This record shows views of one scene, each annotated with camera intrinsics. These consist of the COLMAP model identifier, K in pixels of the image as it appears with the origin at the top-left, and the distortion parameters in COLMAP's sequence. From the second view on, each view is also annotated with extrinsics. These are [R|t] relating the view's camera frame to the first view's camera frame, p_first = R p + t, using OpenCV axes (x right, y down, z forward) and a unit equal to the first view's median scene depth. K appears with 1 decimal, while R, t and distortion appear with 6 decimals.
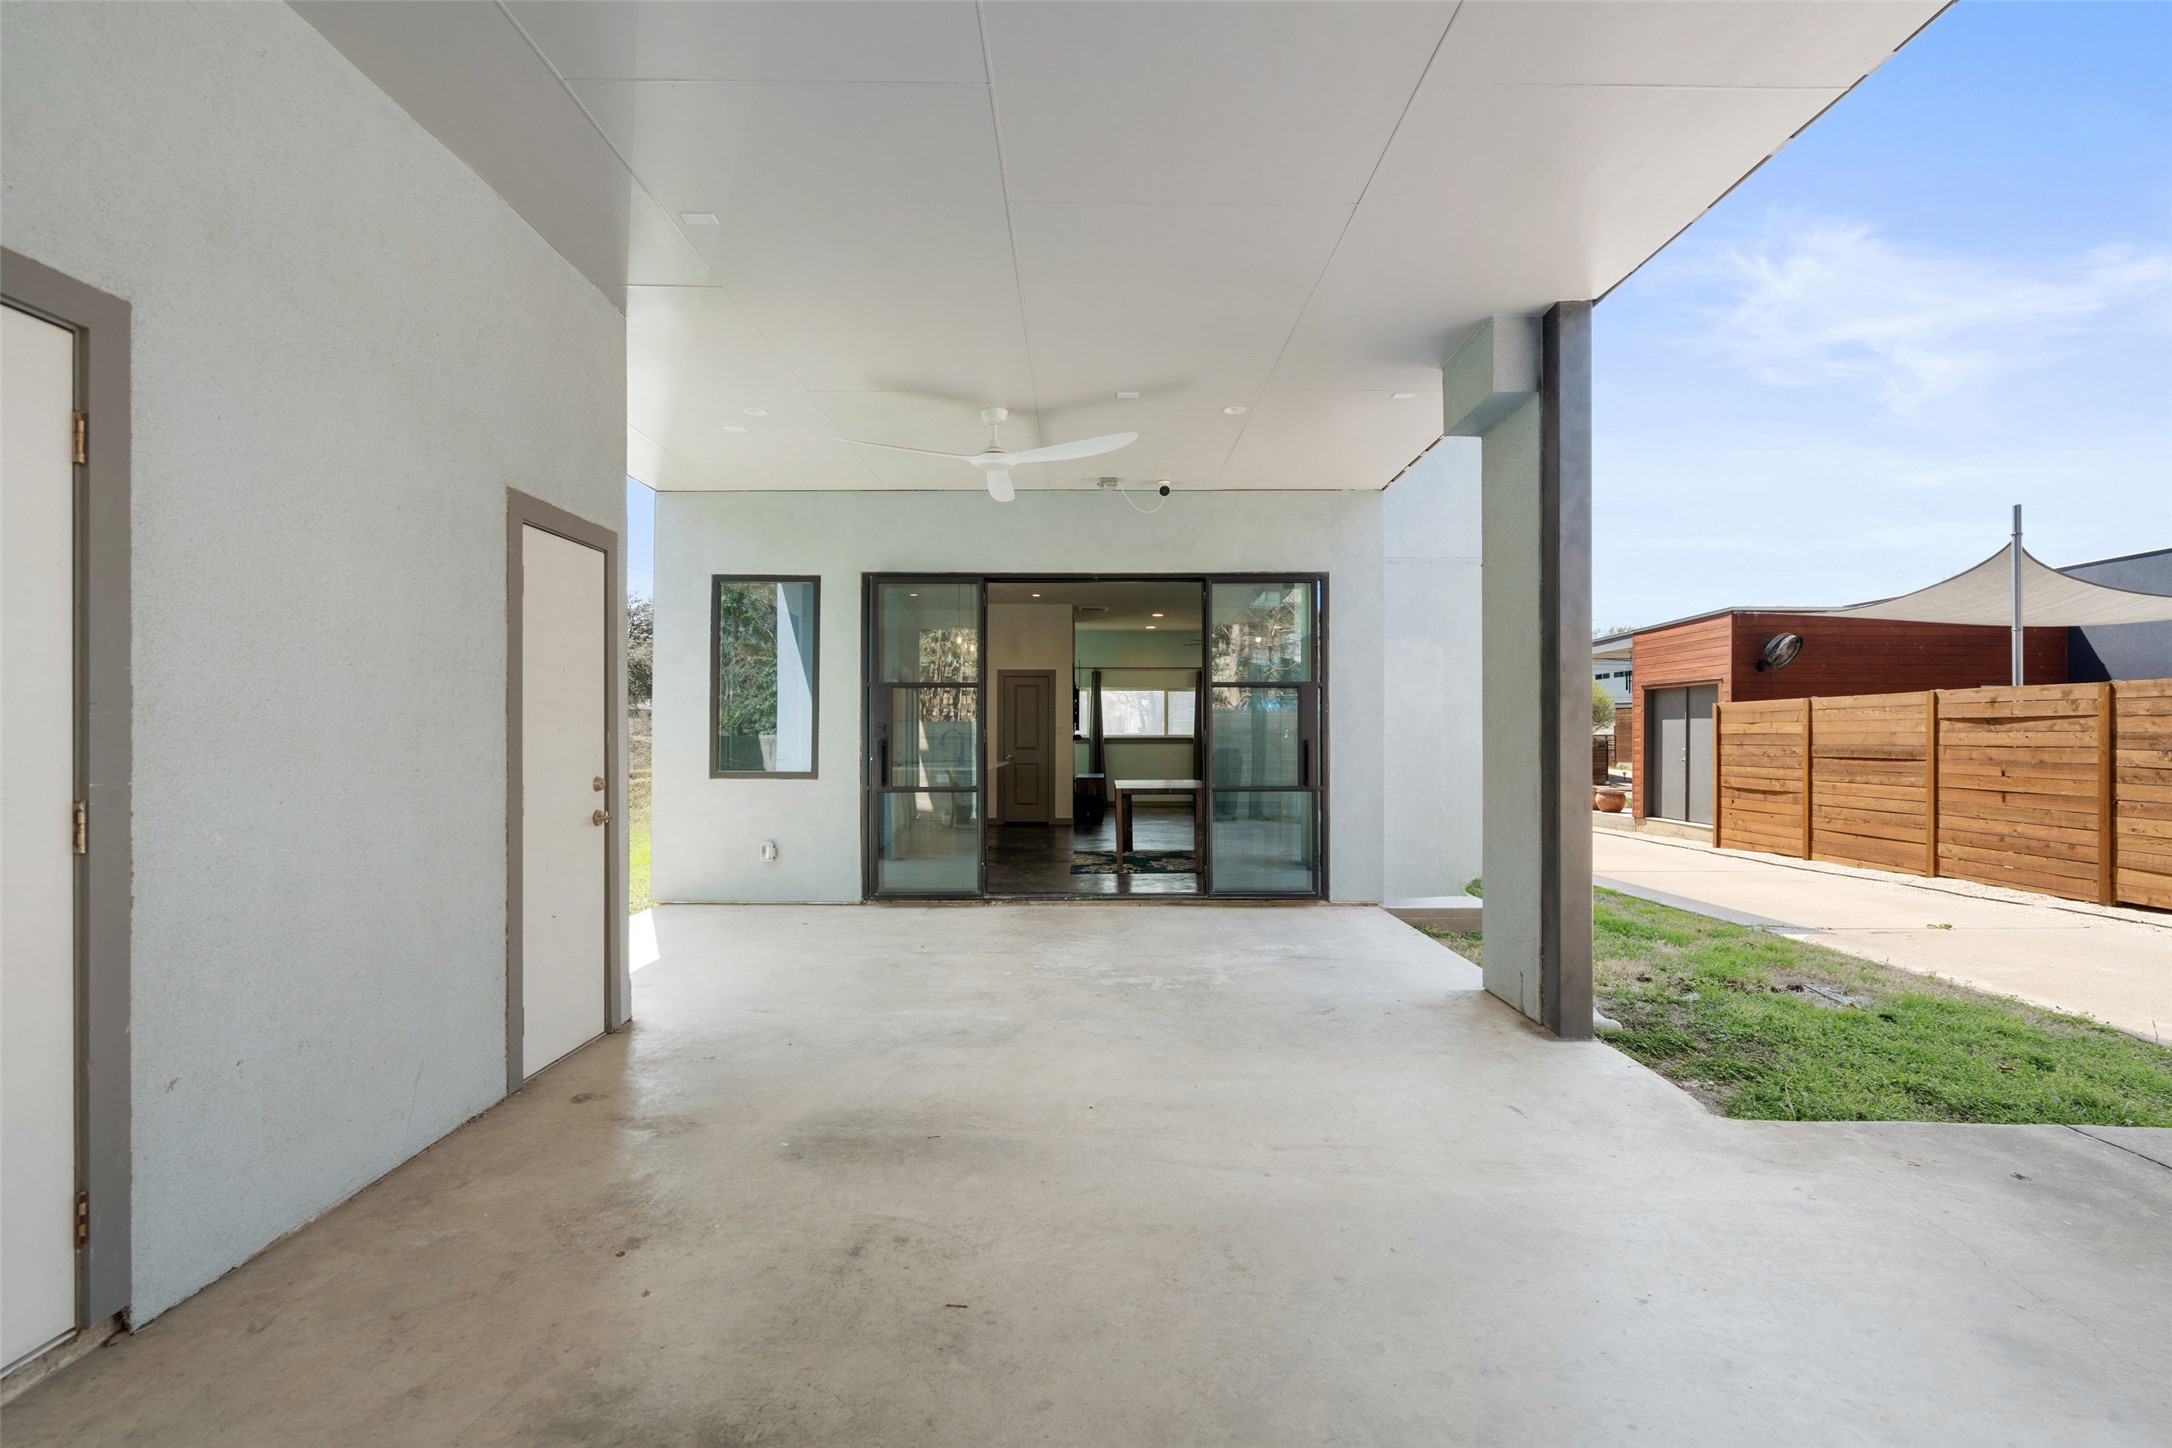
lens RADIAL K [[988.0, 0, 1086.0], [0, 988.0, 730.7], [0, 0, 1]] dist [-0.009226, 0.002812]
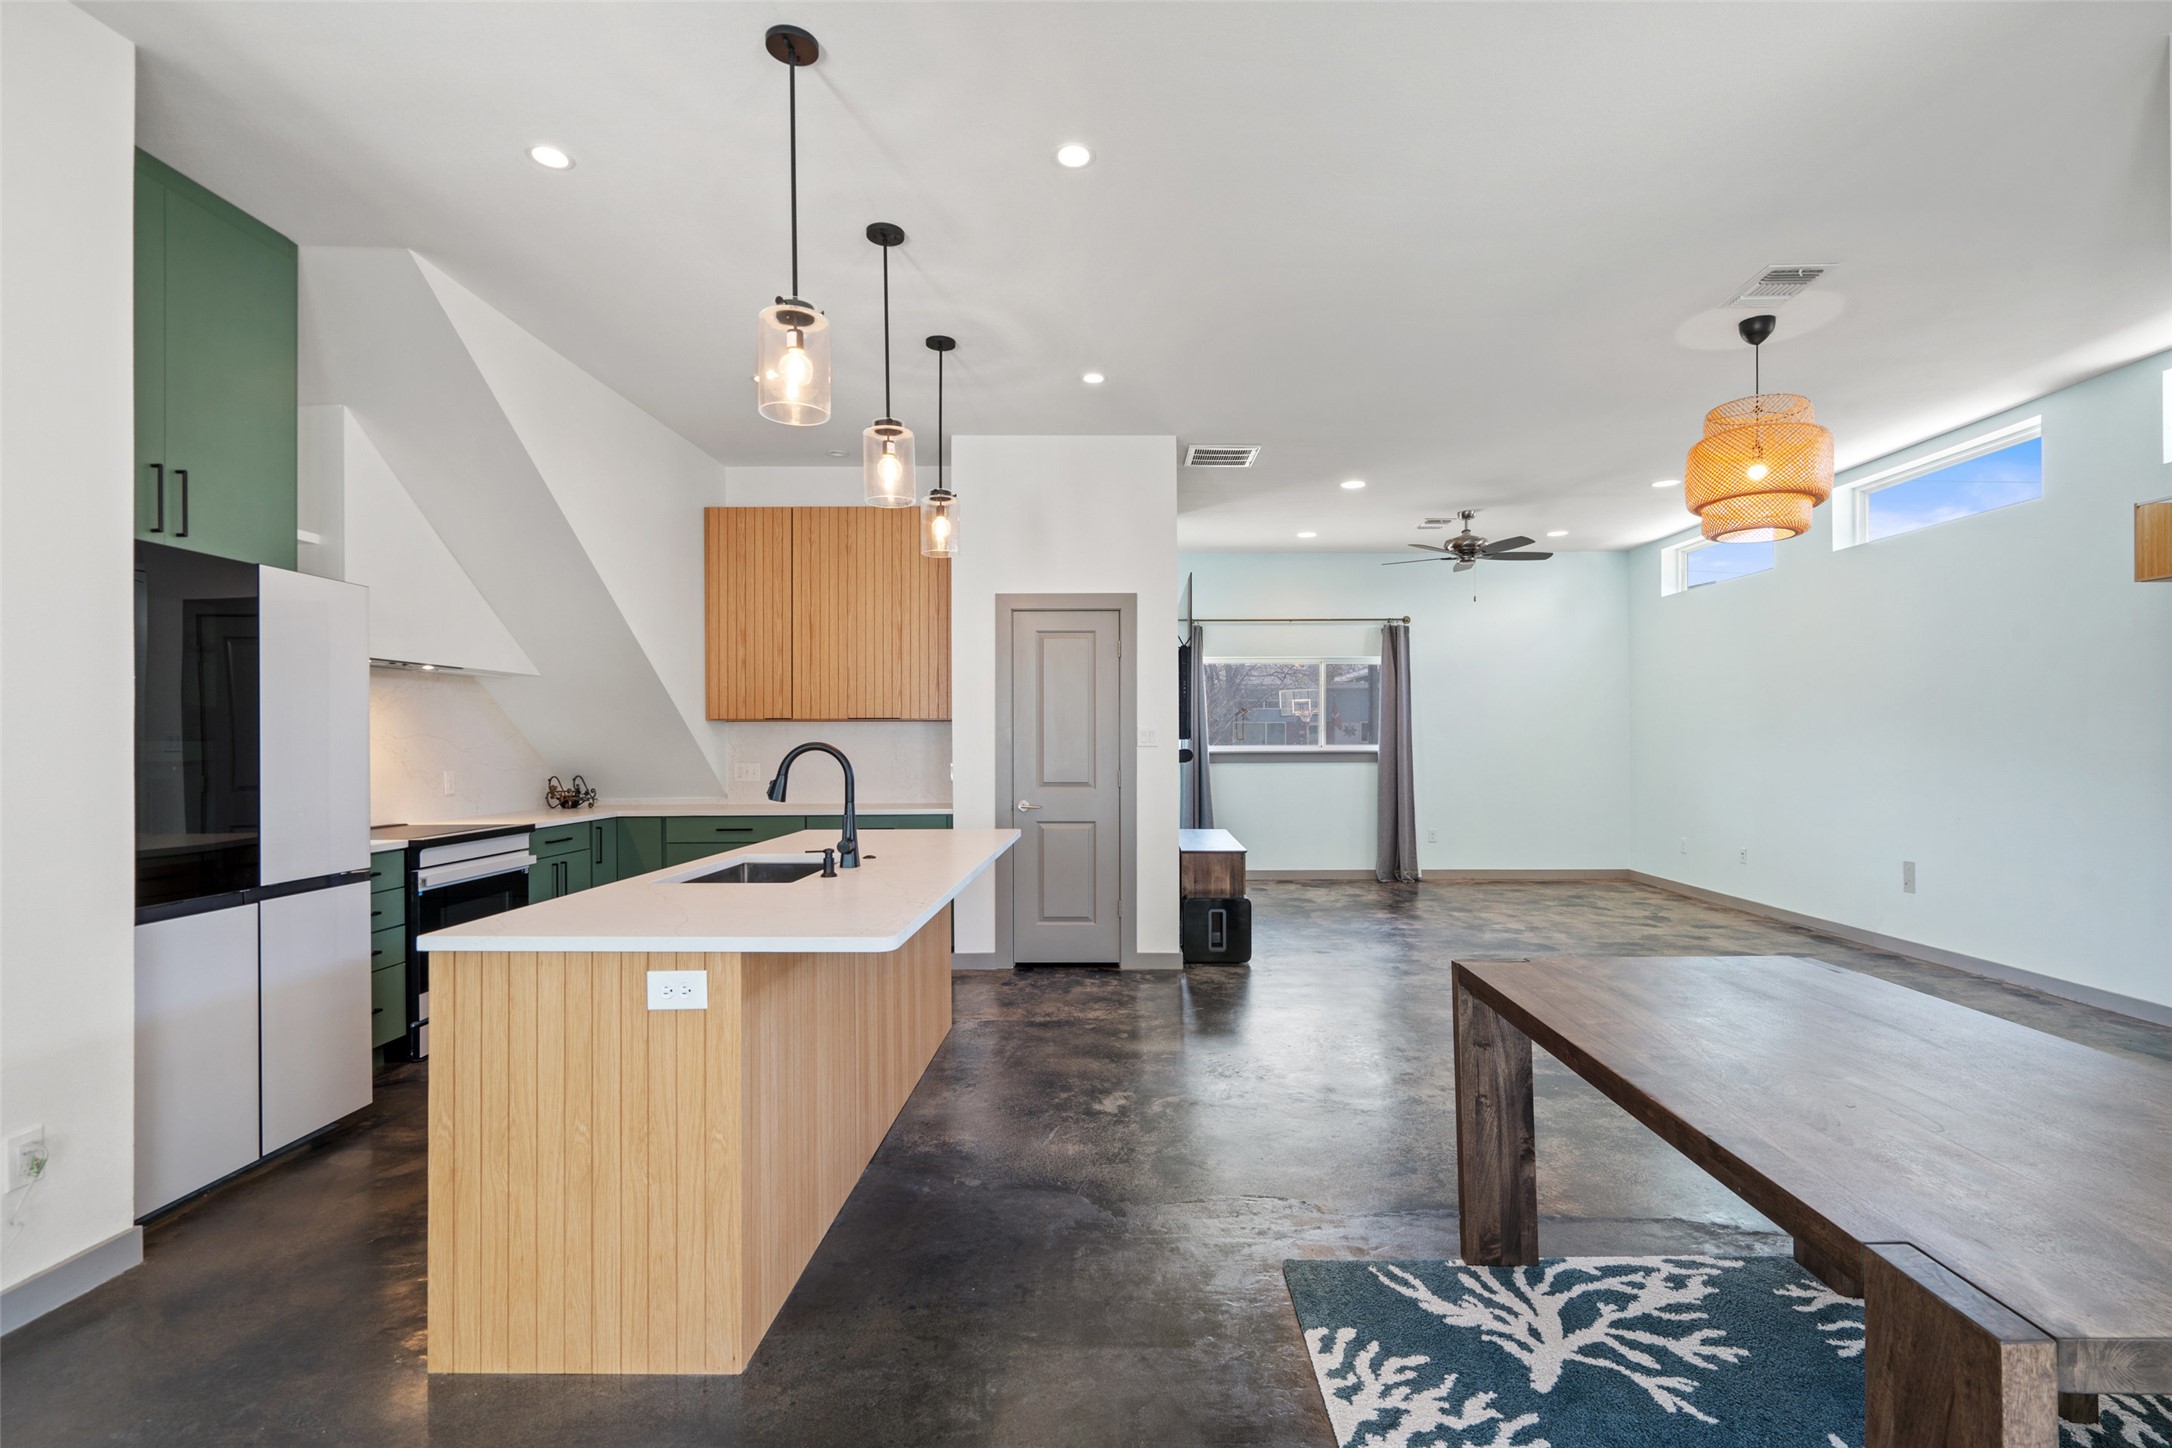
lens RADIAL K [[988.0, 0, 1088.1], [0, 988.0, 724.4], [0, 0, 1]] dist [-0.009226, 0.002812]
pose [[0.999524, -0.003949, -0.030599, -0.038647], [0.003886, 0.999990, -0.002118, -0.007187], [0.030607, 0.001998, 0.999529, 0.586256]]
